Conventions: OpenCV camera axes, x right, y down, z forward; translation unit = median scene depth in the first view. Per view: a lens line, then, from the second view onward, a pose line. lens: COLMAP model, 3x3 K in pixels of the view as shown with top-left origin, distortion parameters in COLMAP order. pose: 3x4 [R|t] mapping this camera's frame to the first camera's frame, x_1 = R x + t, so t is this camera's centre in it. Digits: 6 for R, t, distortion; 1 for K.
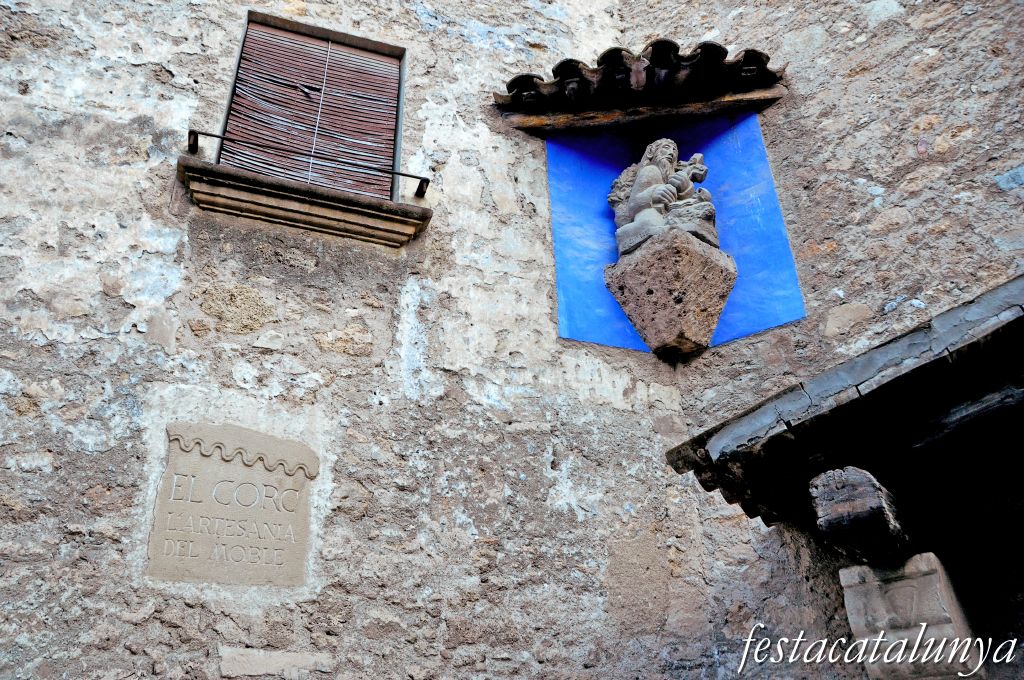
lens RADIAL K [[808.1, 0, 504.3], [0, 808.1, 354.8], [0, 0, 1]] dist [-0.159493, 0.128170]
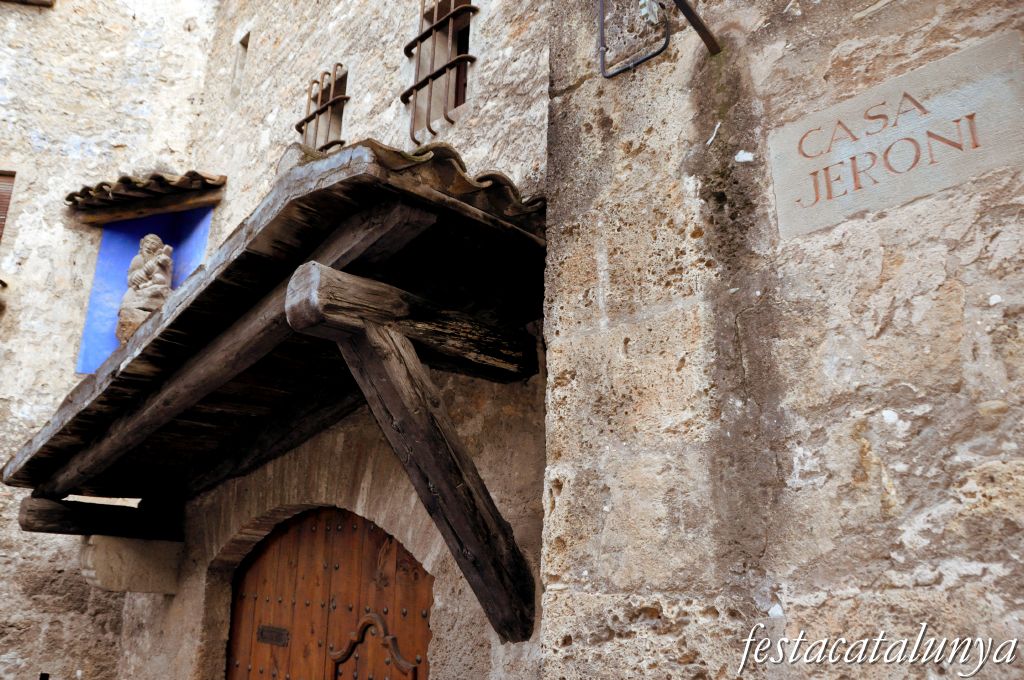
lens RADIAL K [[808.1, 0, 504.3], [0, 808.1, 354.8], [0, 0, 1]] dist [-0.159493, 0.128170]
pose [[0.983279, 0.007877, -0.181936, 1.253164], [0.032926, 0.974908, 0.220161, -0.389080], [0.179105, -0.222470, 0.958347, -0.406245]]
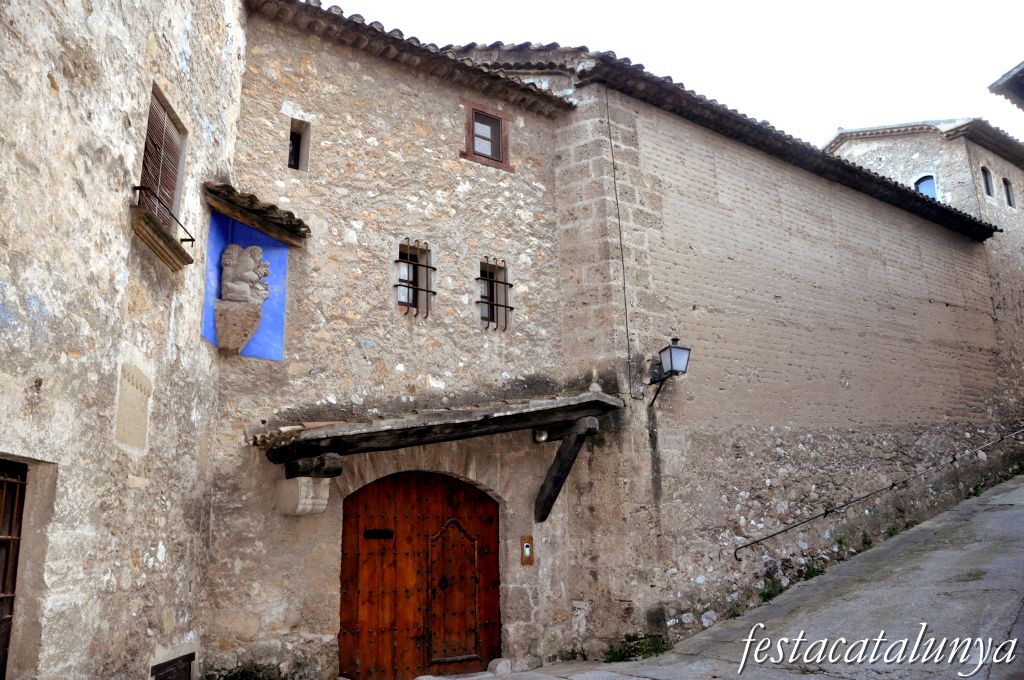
lens RADIAL K [[808.1, 0, 504.3], [0, 808.1, 354.8], [0, 0, 1]] dist [-0.159493, 0.128170]
pose [[0.304618, 0.245328, 0.920338, -1.513910], [-0.449795, 0.888782, -0.088041, -0.144483], [-0.839578, -0.387145, 0.381086, -0.416780]]
